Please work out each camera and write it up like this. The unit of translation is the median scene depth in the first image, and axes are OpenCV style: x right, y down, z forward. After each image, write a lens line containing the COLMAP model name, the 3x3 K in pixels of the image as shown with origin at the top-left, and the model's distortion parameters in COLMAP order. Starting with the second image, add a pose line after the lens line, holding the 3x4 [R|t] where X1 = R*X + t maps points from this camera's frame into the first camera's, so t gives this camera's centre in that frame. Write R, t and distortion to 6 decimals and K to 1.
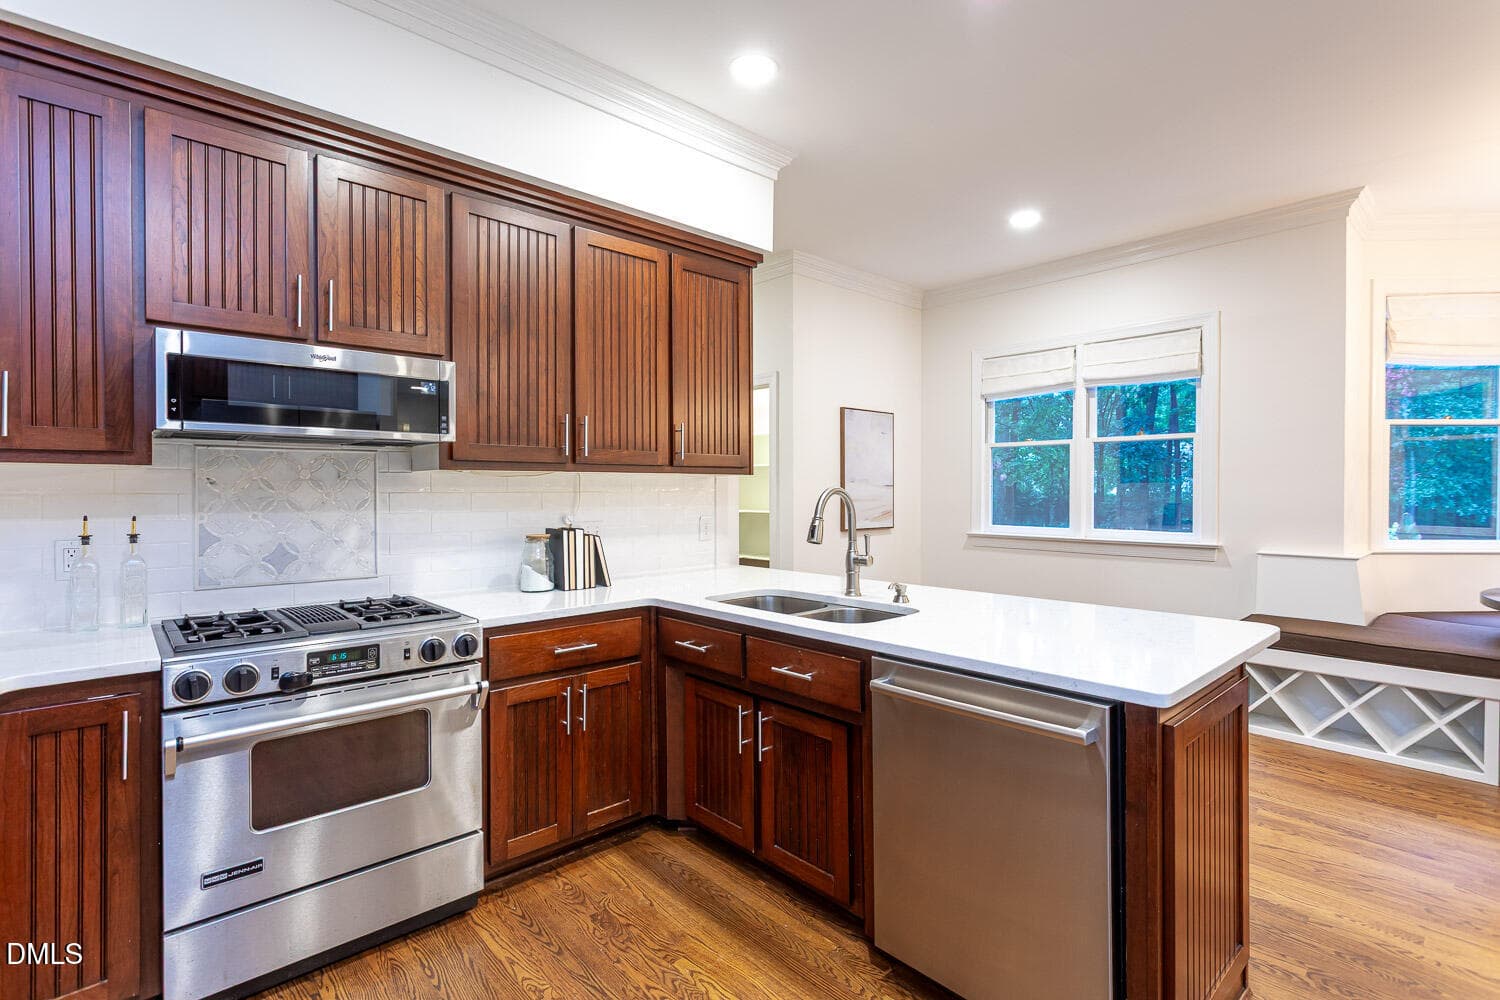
lens RADIAL K [[703.5, 0, 739.9], [0, 703.5, 493.1], [0, 0, 1]] dist [0.003982, 0.000026]
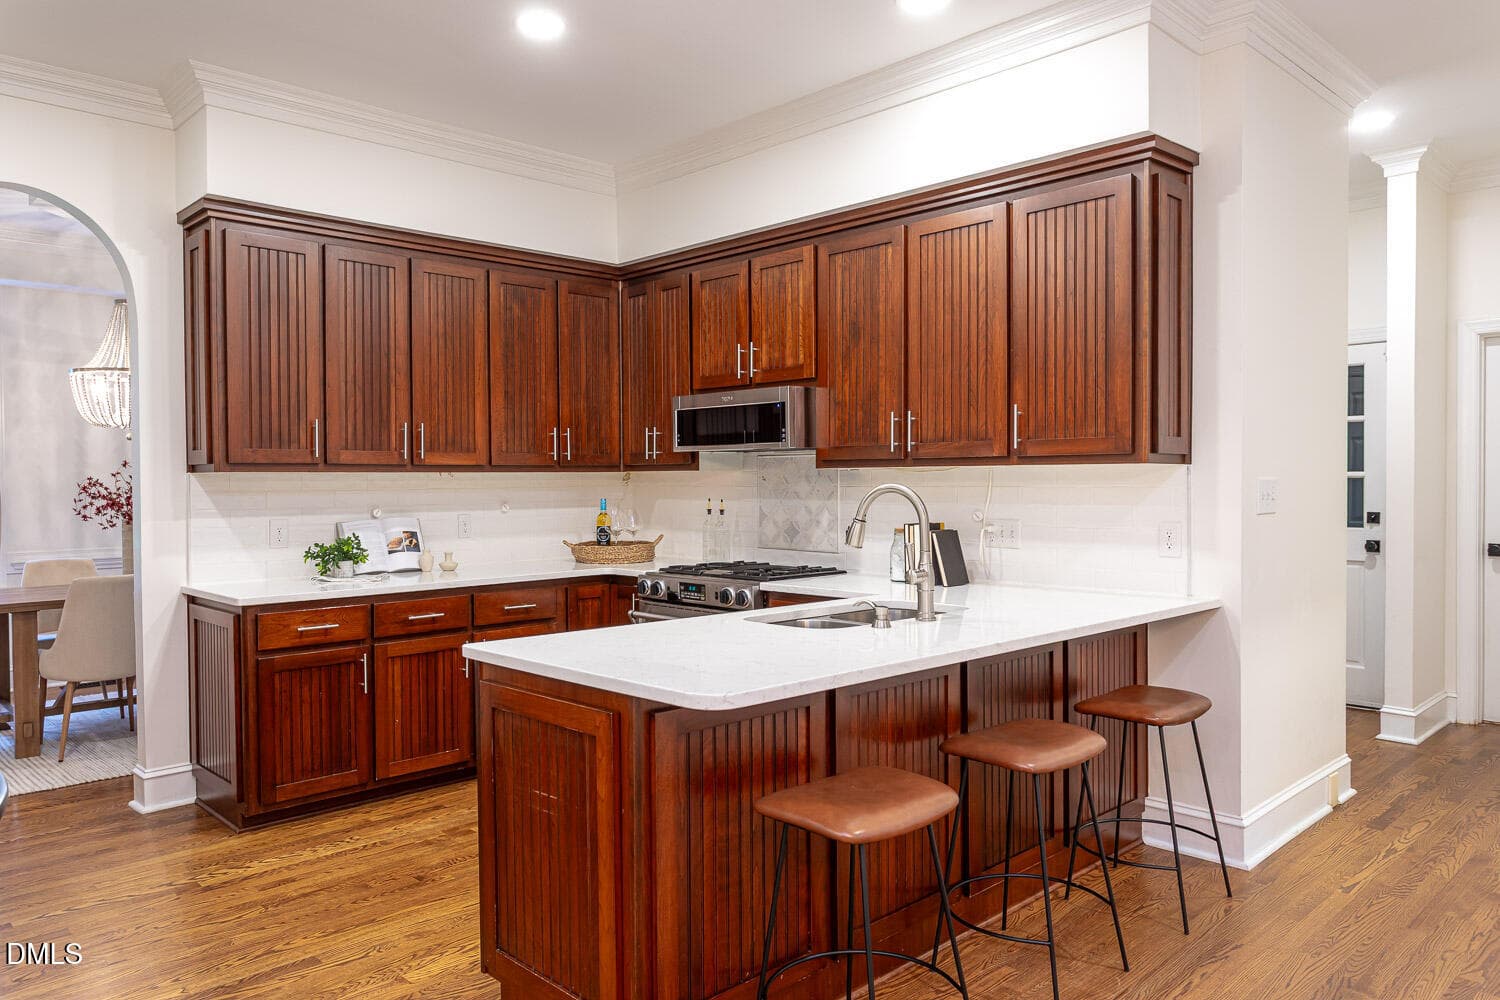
lens RADIAL K [[1024.2, 0, 736.6], [0, 1024.2, 495.5], [0, 0, 1]] dist [0.004262, 0.001438]
pose [[0.041439, 0.017219, -0.998993, 1.508970], [-0.000085, 0.999852, 0.017230, -0.018228], [0.999141, -0.000629, 0.041435, 0.849830]]
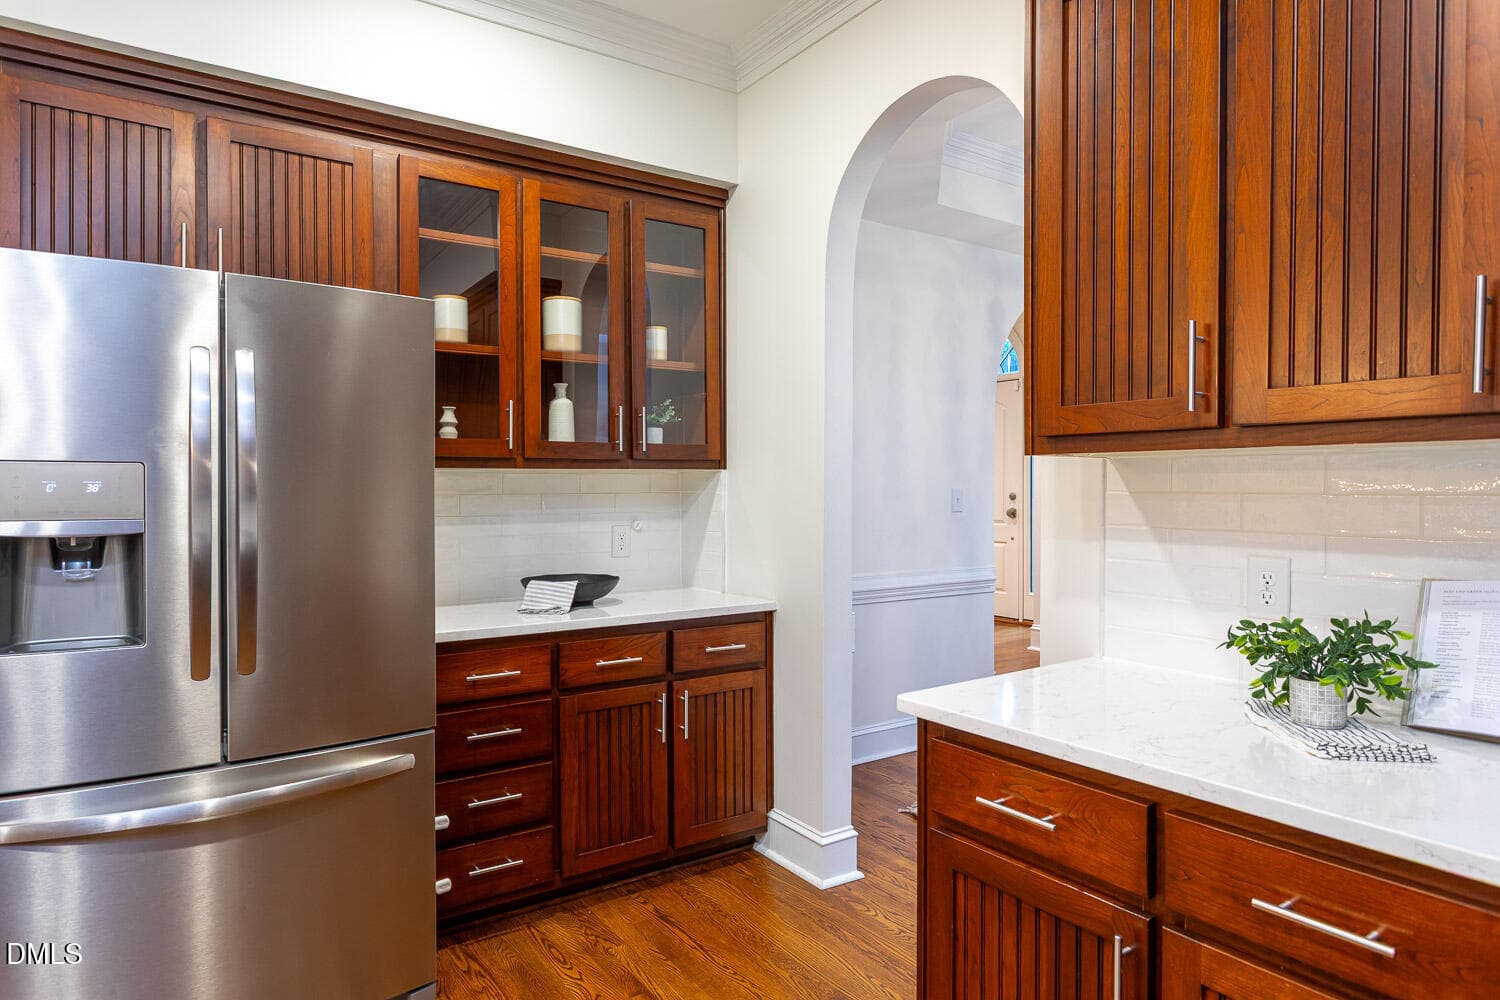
lens RADIAL K [[859.9, 0, 748.2], [0, 859.9, 492.8], [0, 0, 1]] dist [-0.004903, 0.001119]
pose [[-0.993720, 0.001301, 0.111884, -0.153066], [0.003157, 0.999860, 0.016412, -0.006894], [-0.111847, 0.016662, -0.993586, 0.845802]]
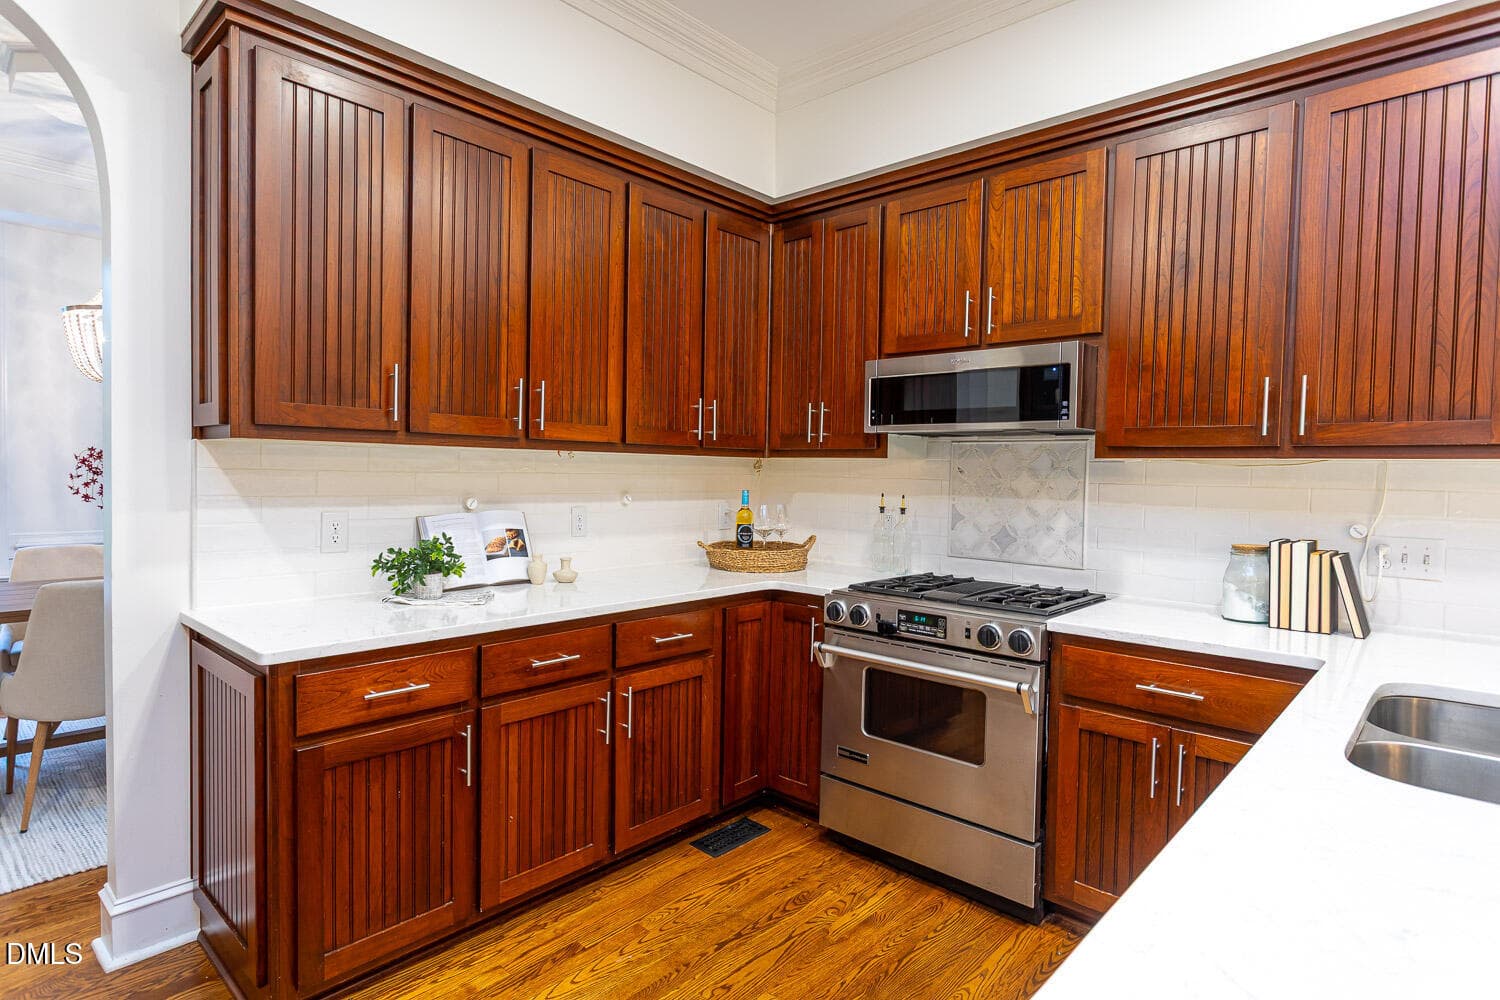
lens RADIAL K [[785.6, 0, 743.0], [0, 785.6, 495.1], [0, 0, 1]] dist [-0.003380, 0.002784]
pose [[0.101226, 0.033292, -0.994306, 0.588546], [-0.025541, 0.999197, 0.030855, -0.005939], [0.994536, 0.022273, 0.101995, 0.481360]]
